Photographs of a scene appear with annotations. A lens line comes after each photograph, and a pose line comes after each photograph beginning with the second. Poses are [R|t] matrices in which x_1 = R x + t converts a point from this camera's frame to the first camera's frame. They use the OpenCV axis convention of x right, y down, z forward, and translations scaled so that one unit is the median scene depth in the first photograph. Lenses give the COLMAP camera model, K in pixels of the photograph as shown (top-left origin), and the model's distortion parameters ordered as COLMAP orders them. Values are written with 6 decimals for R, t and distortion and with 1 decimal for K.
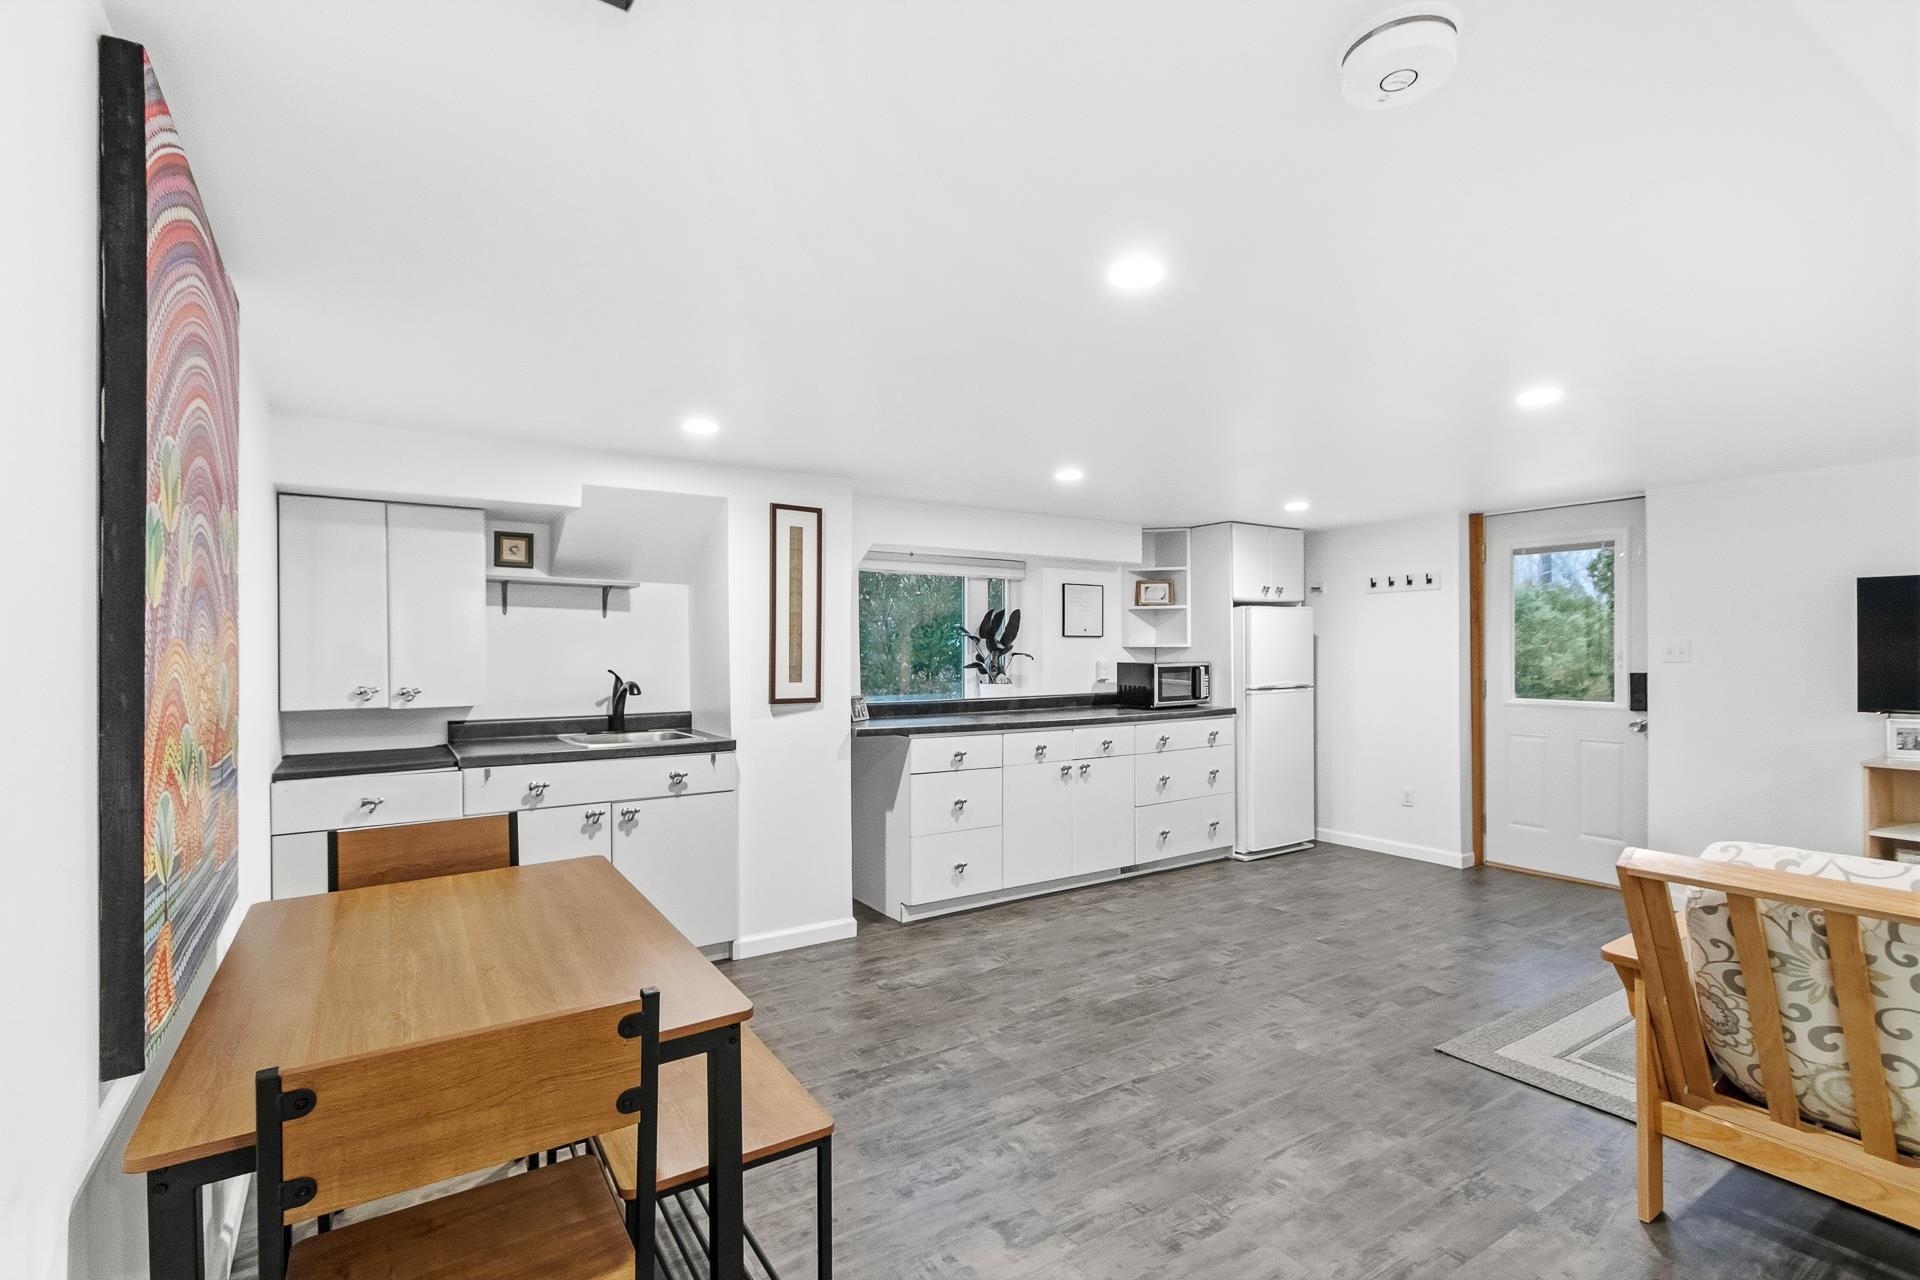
lens RADIAL K [[881.1, 0, 937.2], [0, 881.1, 647.1], [0, 0, 1]] dist [0.004312, 0.000165]
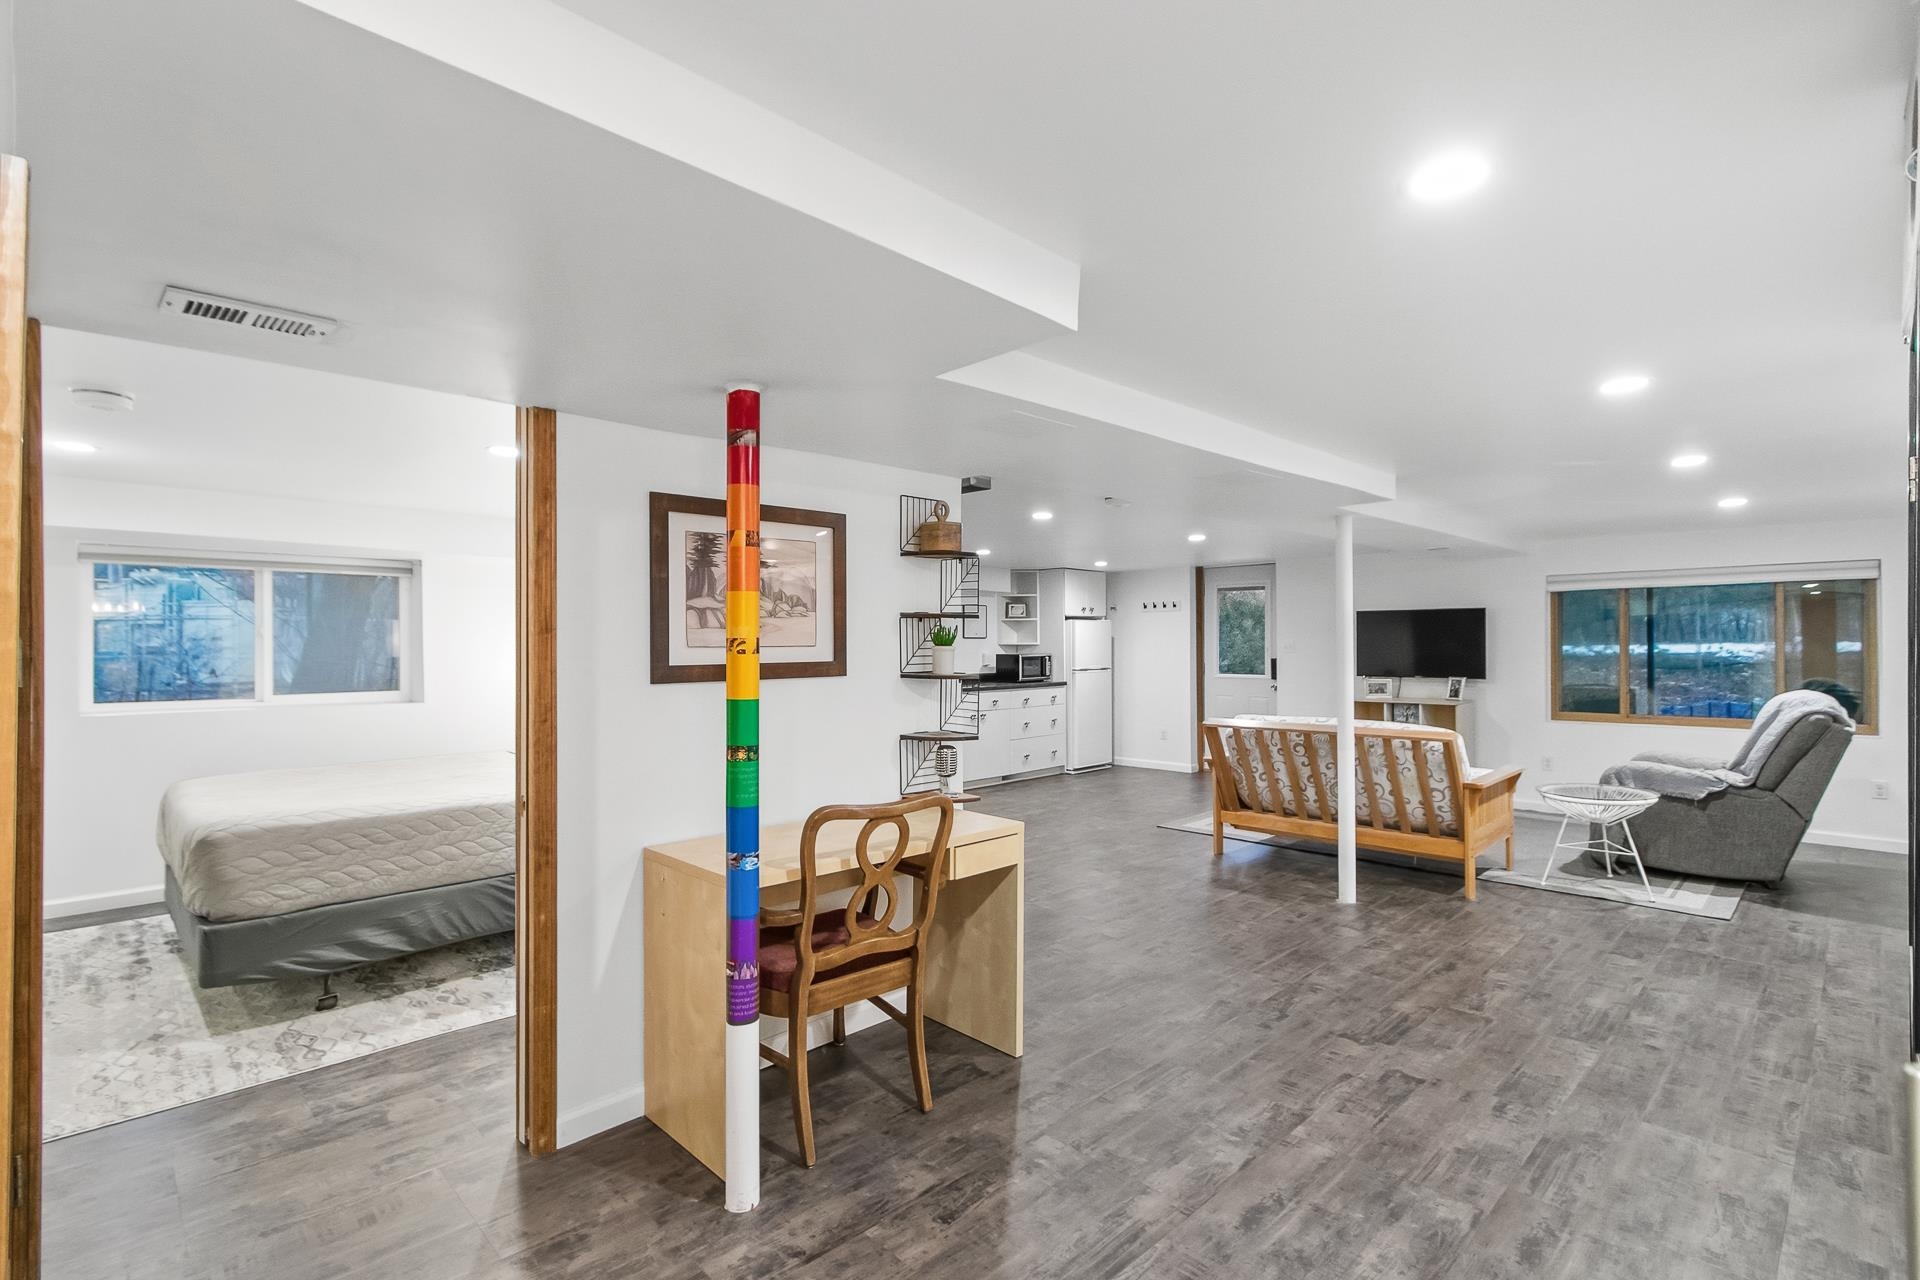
lens RADIAL K [[895.0, 0, 931.7], [0, 895.0, 636.8], [0, 0, 1]] dist [0.004002, 0.000042]
pose [[0.981476, 0.001516, 0.191579, -0.287949], [-0.000606, 0.999988, -0.004810, -0.008017], [-0.191584, 0.004605, 0.981465, -0.745779]]
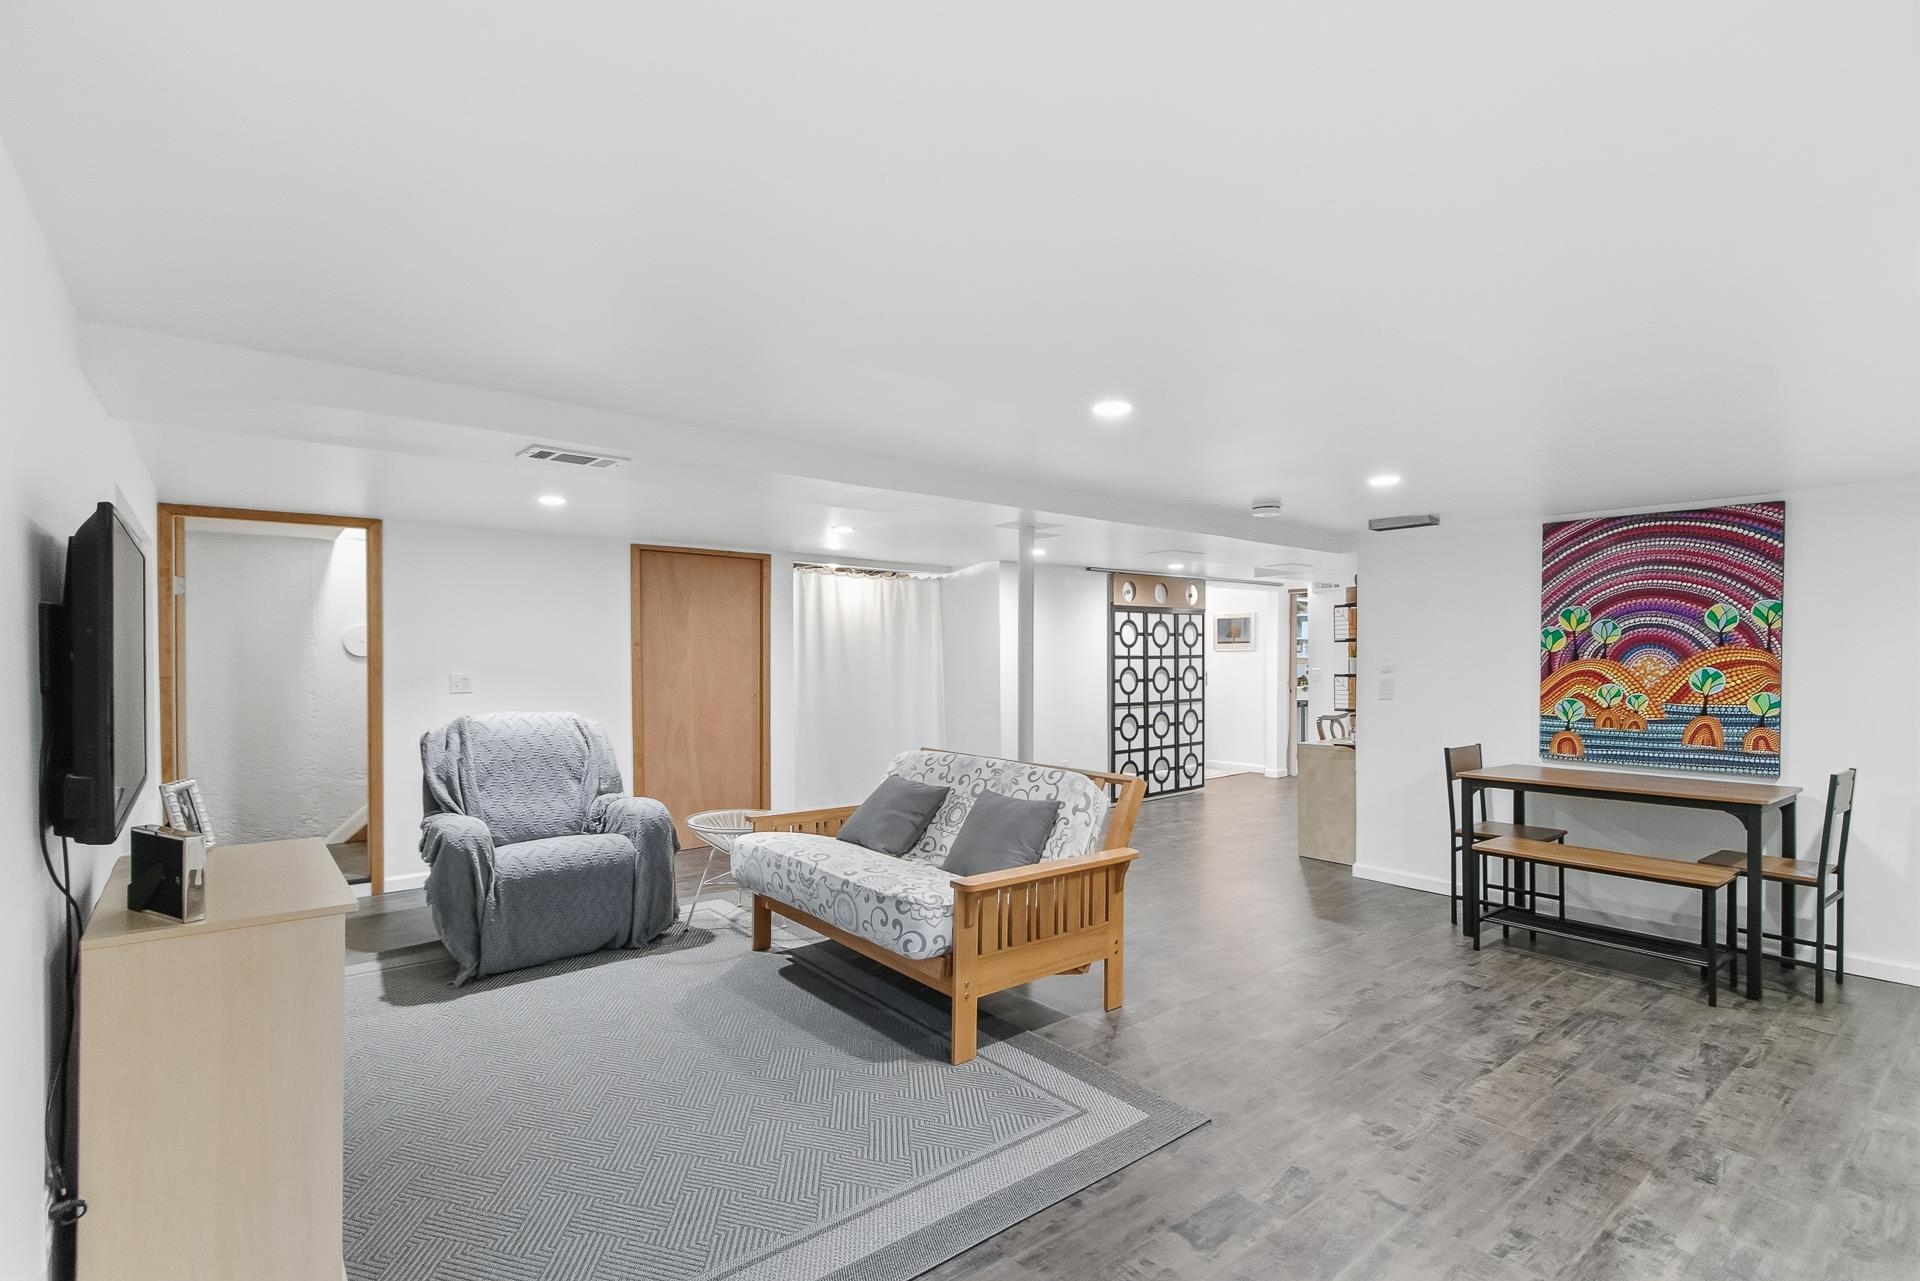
lens RADIAL K [[893.6, 0, 934.6], [0, 893.6, 662.3], [0, 0, 1]] dist [0.001736, 0.000082]
pose [[-0.994774, 0.003566, -0.102043, 0.627619], [0.002910, 0.999974, 0.006575, -0.007946], [0.102064, 0.006244, -0.994758, 1.256993]]
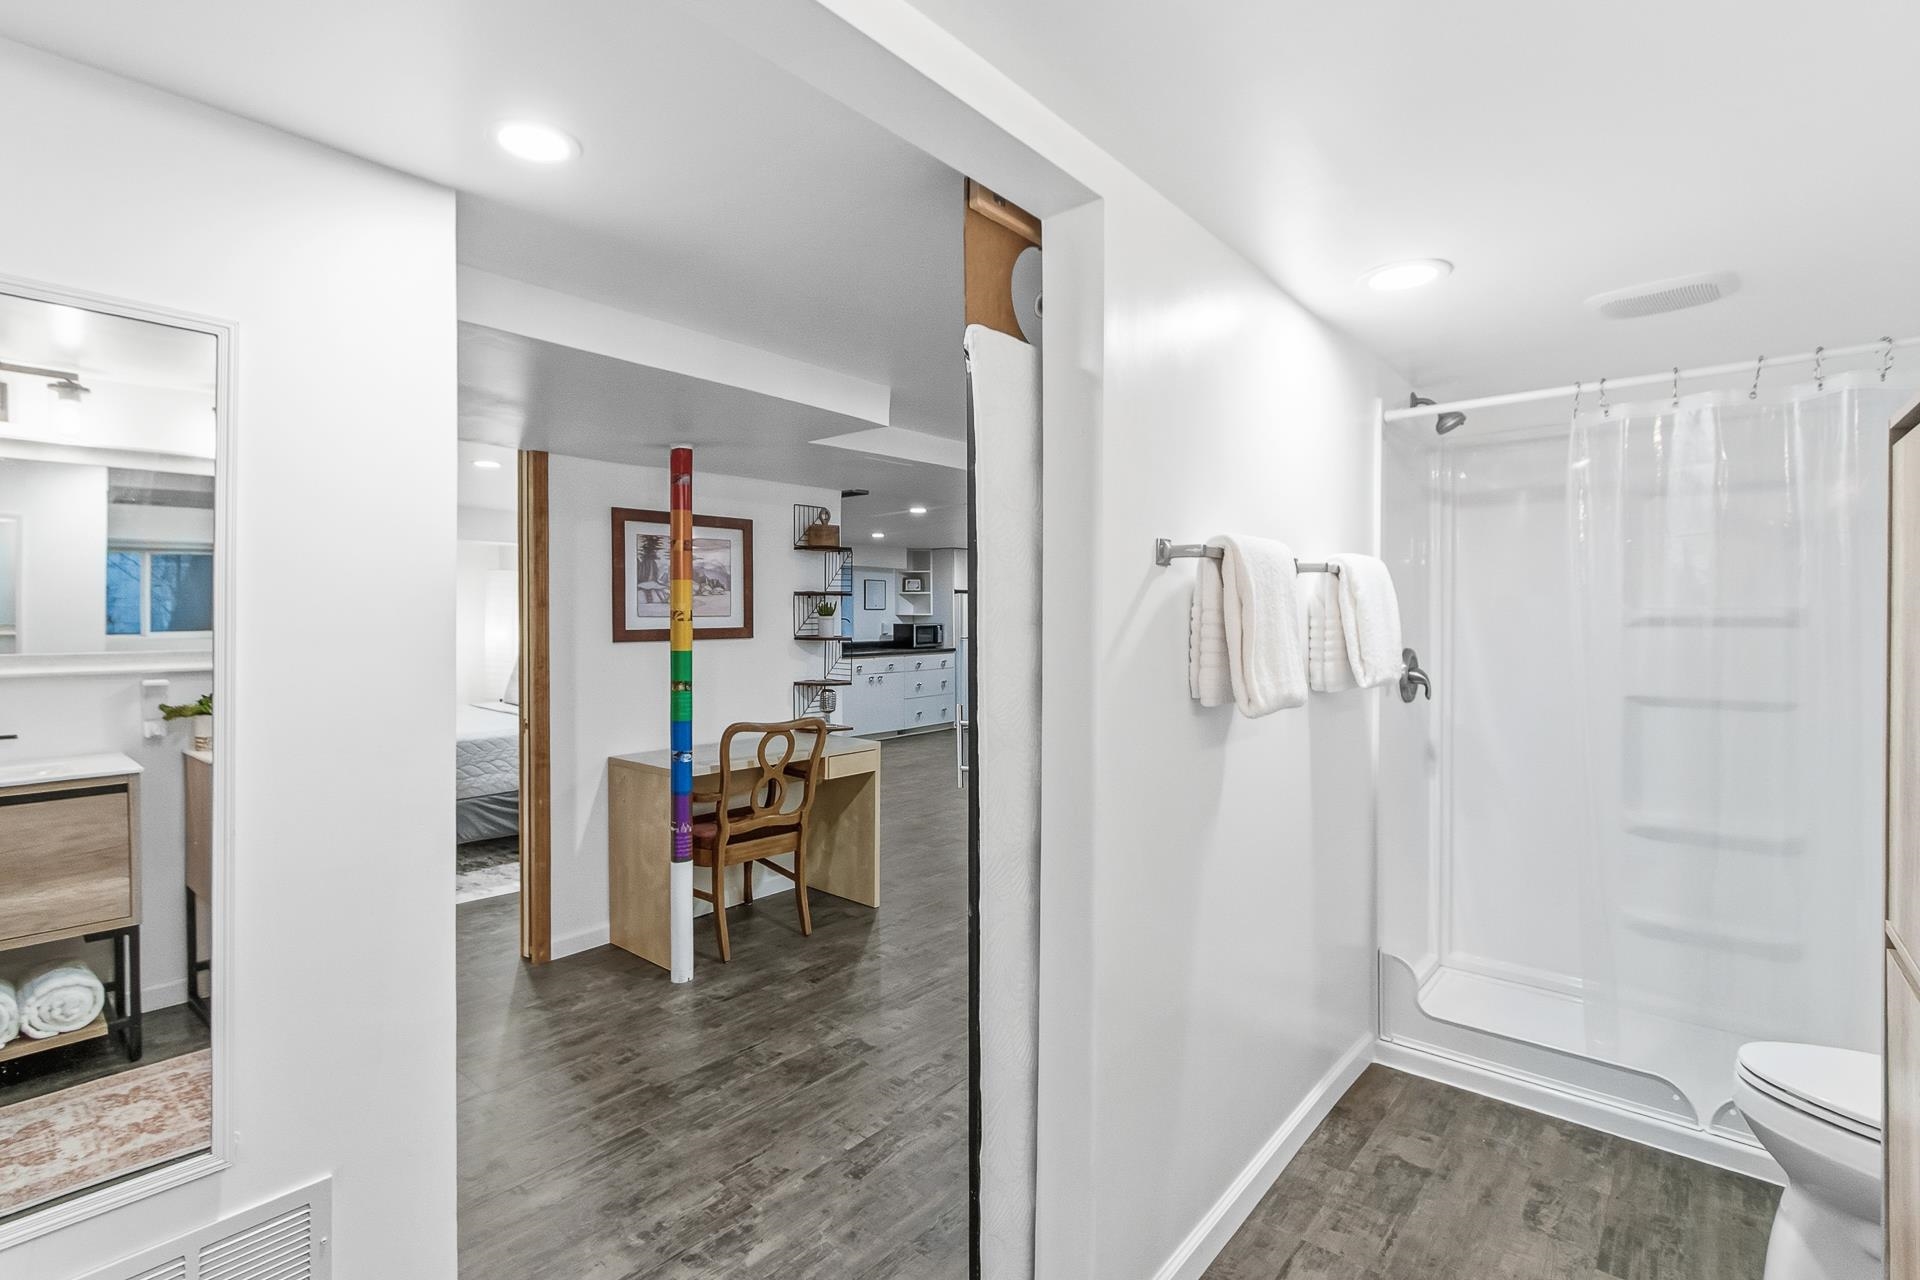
lens RADIAL K [[900.4, 0, 919.0], [0, 900.4, 620.9], [0, 0, 1]] dist [0.000488, 0.000051]
pose [[0.964261, -0.000281, 0.264954, -0.303977], [-0.002405, 0.999949, 0.009815, -0.009062], [-0.264943, -0.010102, 0.964211, -1.029922]]
